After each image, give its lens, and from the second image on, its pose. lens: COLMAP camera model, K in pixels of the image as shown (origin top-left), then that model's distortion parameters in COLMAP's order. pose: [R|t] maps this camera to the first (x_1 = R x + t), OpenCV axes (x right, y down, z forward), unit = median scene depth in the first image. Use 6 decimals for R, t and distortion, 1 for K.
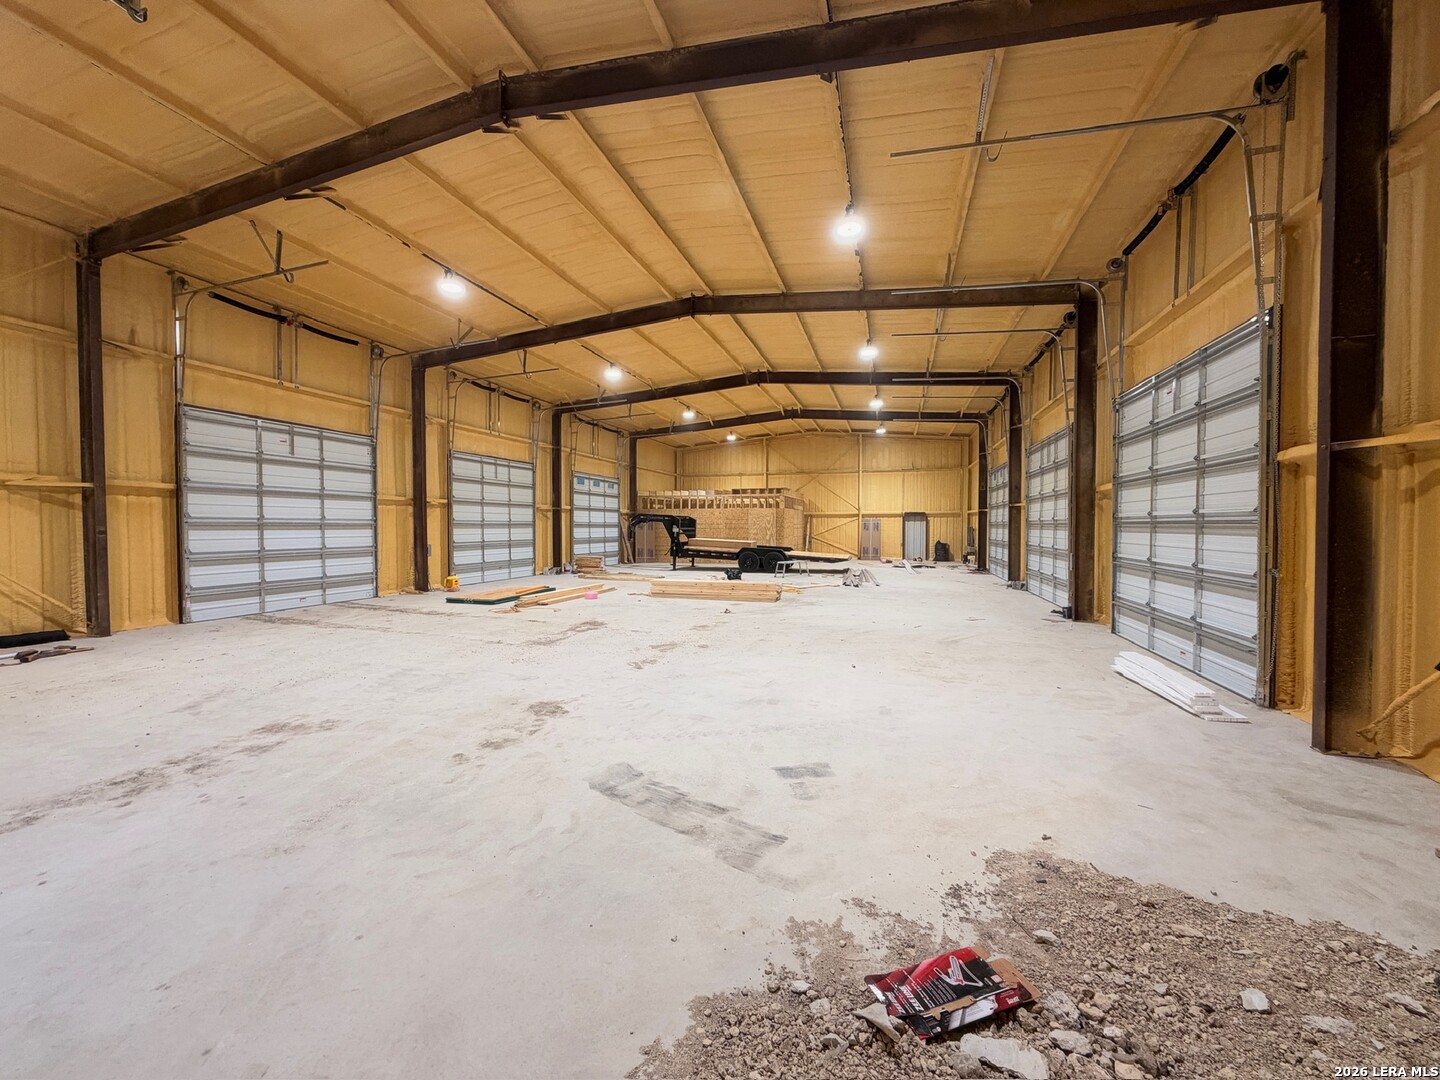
lens RADIAL K [[573.1, 0, 720.0], [0, 573.1, 540.0], [0, 0, 1]] dist [-0.000198, -0.000008]
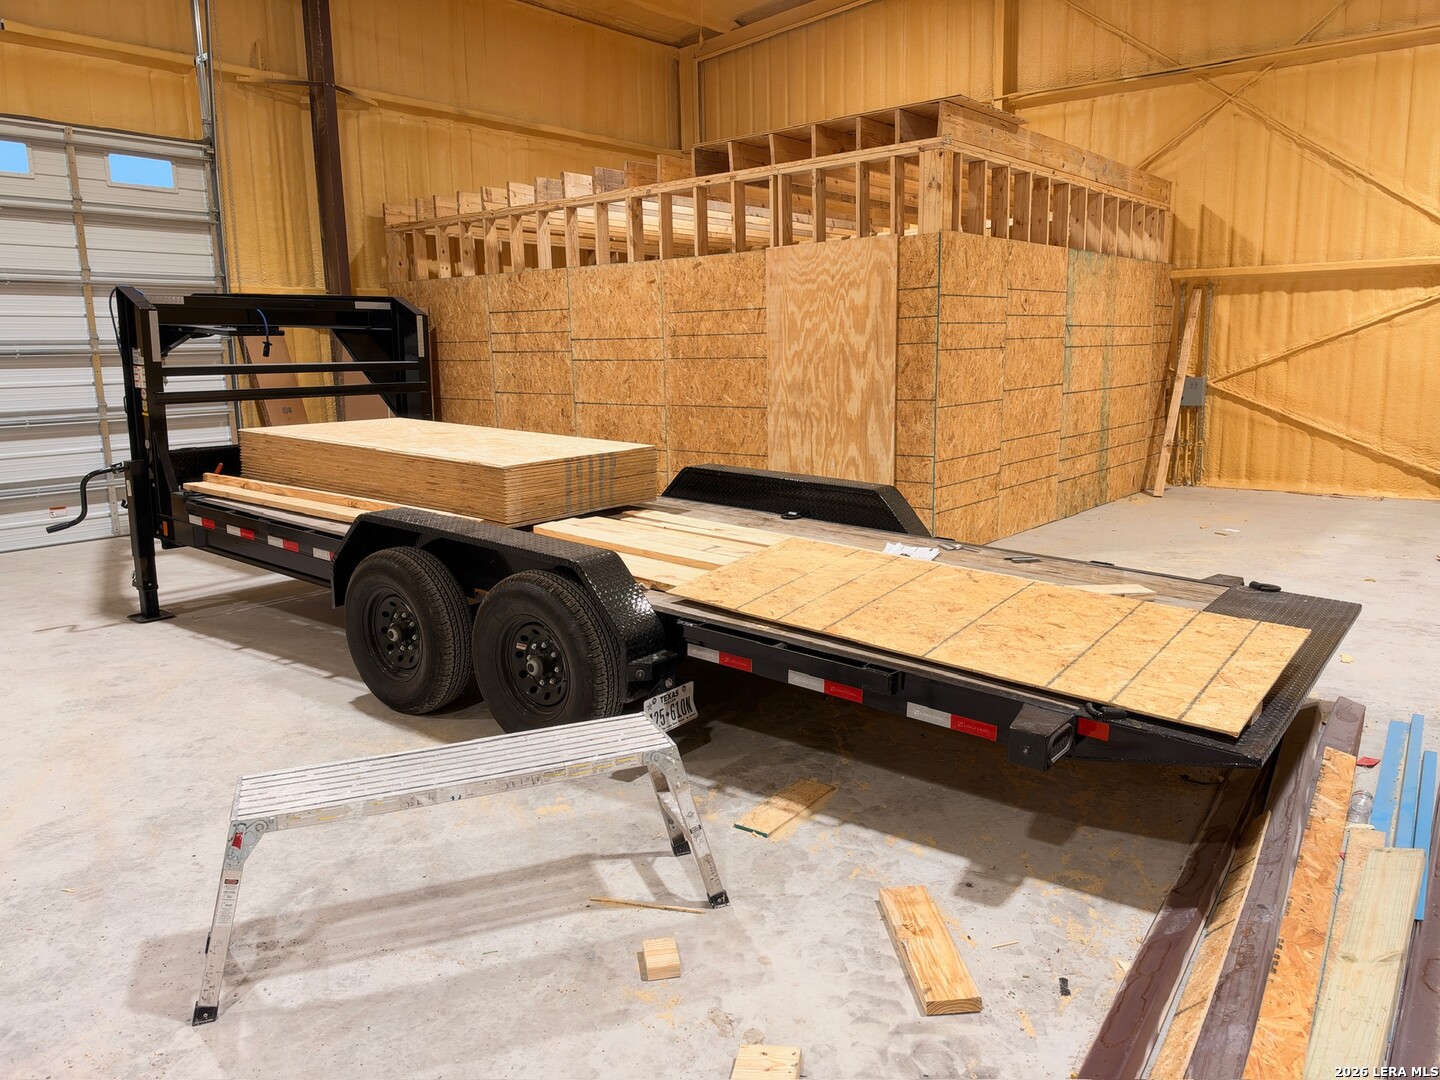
lens RADIAL K [[1002.1, 0, 720.0], [0, 1002.1, 540.0], [0, 0, 1]] dist [-0.004167, -0.002042]
pose [[0.925147, 0.058966, -0.375003, 0.137449], [0.008717, 0.984302, 0.176279, -0.015600], [0.379510, -0.166353, 0.910109, 0.574550]]
